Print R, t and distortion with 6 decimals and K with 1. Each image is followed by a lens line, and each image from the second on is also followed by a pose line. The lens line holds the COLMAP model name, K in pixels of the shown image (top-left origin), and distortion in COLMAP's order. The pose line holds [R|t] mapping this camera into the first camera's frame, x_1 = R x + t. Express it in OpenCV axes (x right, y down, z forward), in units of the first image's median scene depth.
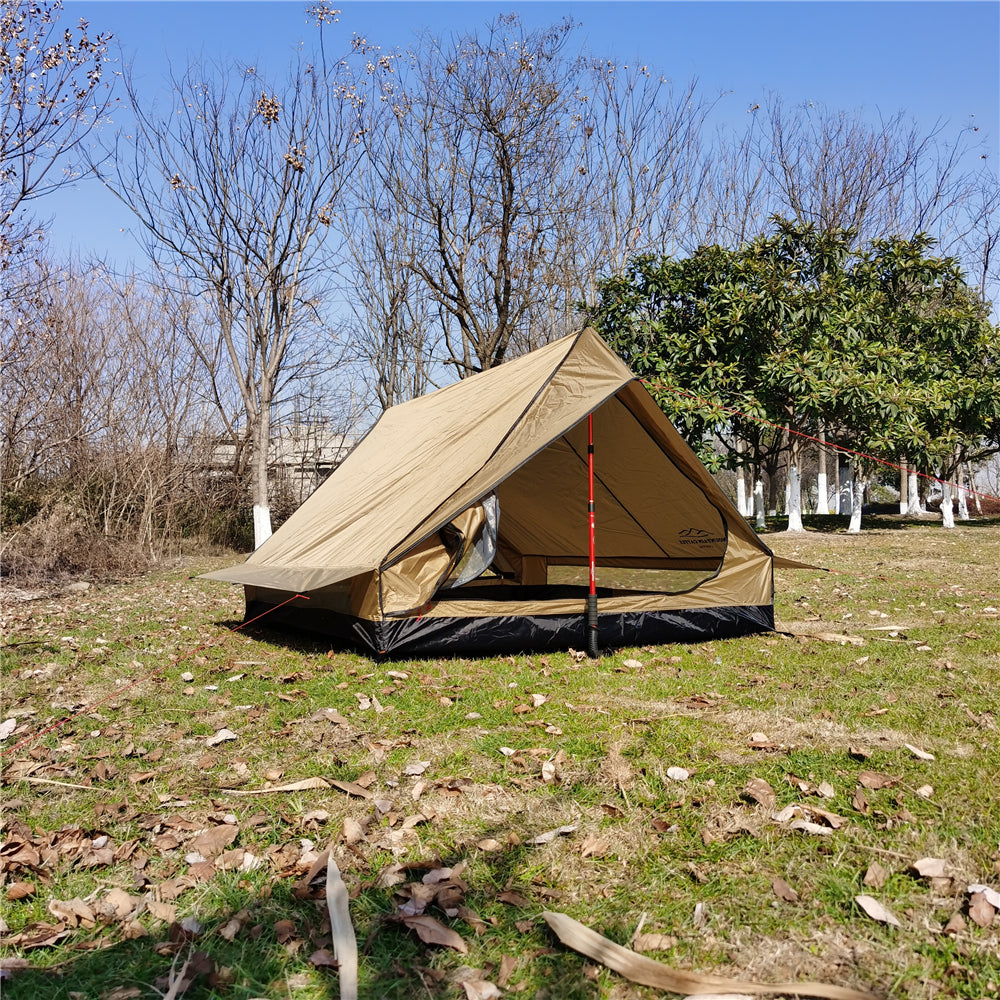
lens RADIAL K [[1041.9, 0, 500.0], [0, 1041.9, 500.0], [0, 0, 1]] dist [0.046989, 0.007278]
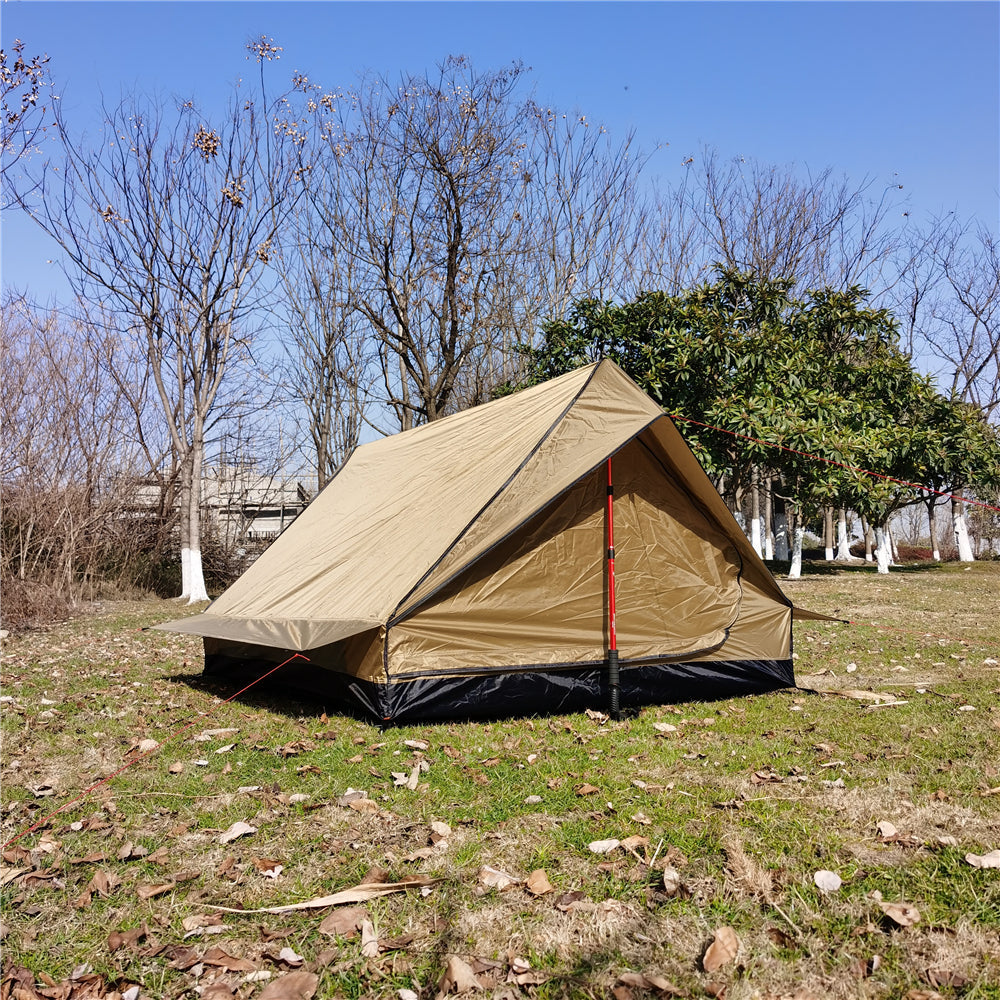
lens RADIAL K [[1043.2, 0, 500.0], [0, 1043.2, 500.0], [0, 0, 1]] dist [0.036457, 0.009992]
pose [[0.997365, 0.008298, 0.072075, -0.017086], [-0.005261, 0.999094, -0.042233, -0.000180], [-0.072361, 0.041743, 0.996505, 0.020716]]
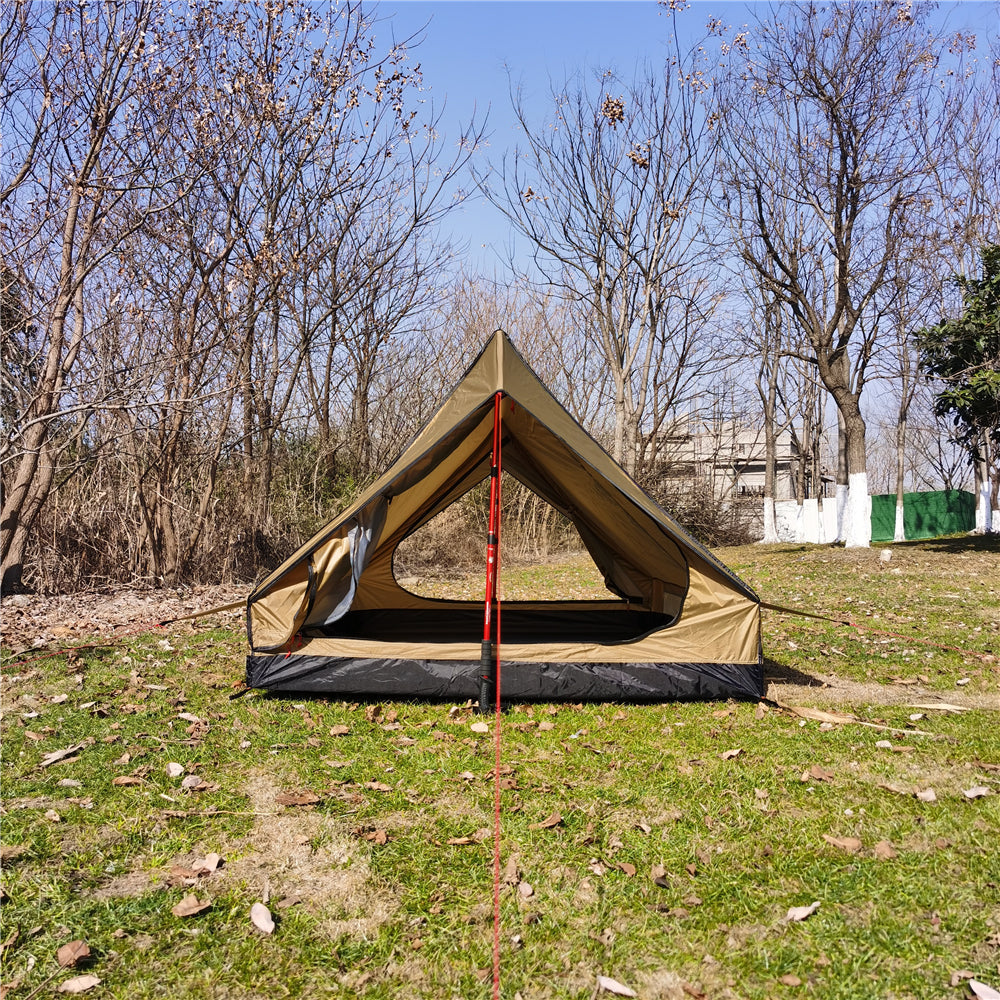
lens RADIAL K [[1043.2, 0, 500.0], [0, 1043.2, 500.0], [0, 0, 1]] dist [0.036457, 0.009992]
pose [[0.908926, 0.008394, -0.416873, 0.104715], [-0.006326, 0.999960, 0.006342, -0.007026], [0.416910, -0.003128, 0.908943, 0.050269]]
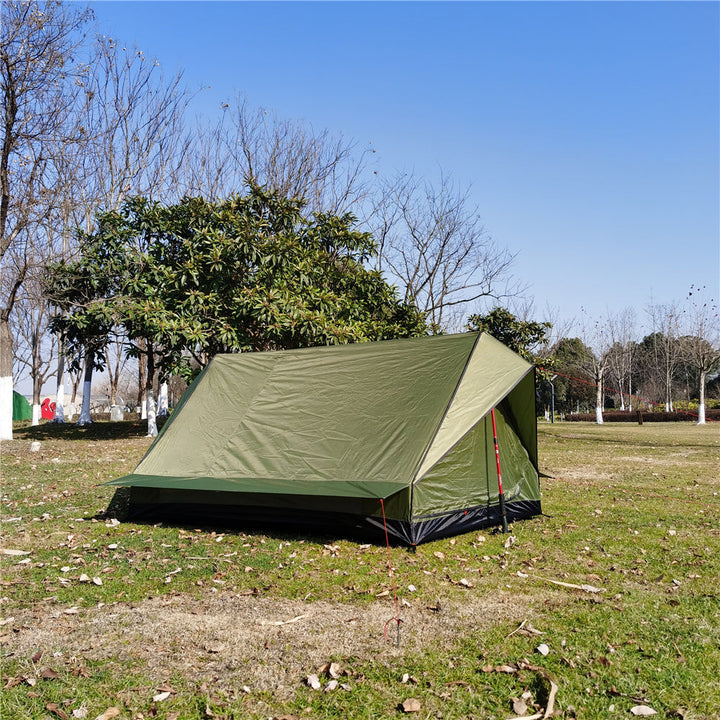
lens RADIAL K [[751.1, 0, 360.0], [0, 751.1, 360.0], [0, 0, 1]] dist [0.036457, 0.009992]
pose [[0.901902, 0.050353, 0.428996, 0.008203], [-0.028436, 0.997949, -0.057350, -0.009202], [-0.431004, 0.039526, 0.901484, 0.139226]]
